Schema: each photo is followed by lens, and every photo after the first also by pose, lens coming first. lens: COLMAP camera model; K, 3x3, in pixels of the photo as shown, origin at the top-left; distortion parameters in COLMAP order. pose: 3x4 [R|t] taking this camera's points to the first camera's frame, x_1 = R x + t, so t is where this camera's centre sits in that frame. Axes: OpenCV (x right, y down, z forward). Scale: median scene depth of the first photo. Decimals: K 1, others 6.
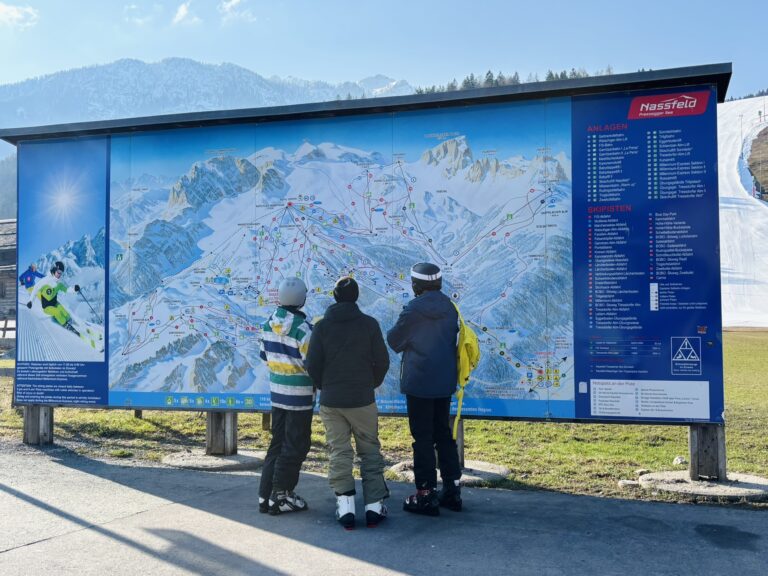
lens RADIAL K [[823.1, 0, 384.0], [0, 823.1, 288.0], [0, 0, 1]] dist [0.003267, 0.001475]
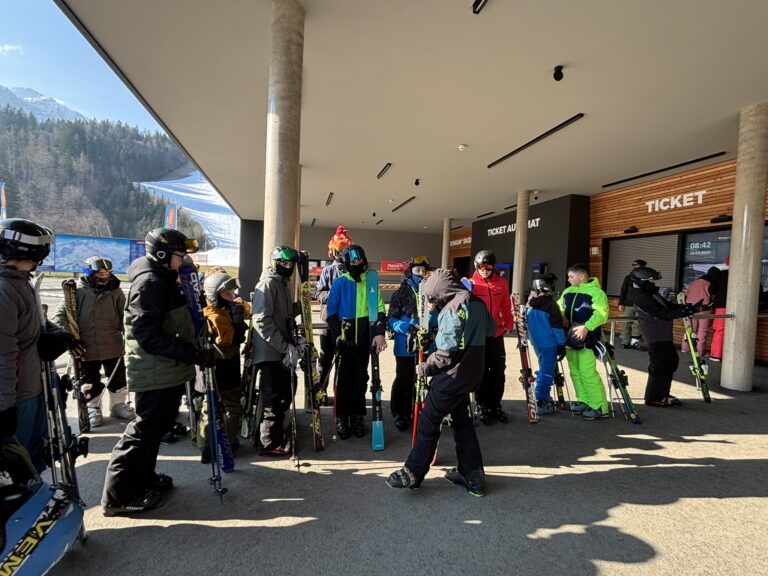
lens RADIAL K [[363.6, 0, 384.0], [0, 363.6, 288.0], [0, 0, 1]] dist [0.000478, -0.000109]
pose [[0.721143, 0.011929, 0.692683, -0.480326], [-0.080388, 0.994539, 0.066563, -0.170518], [-0.688106, -0.103685, 0.718164, -3.505519]]
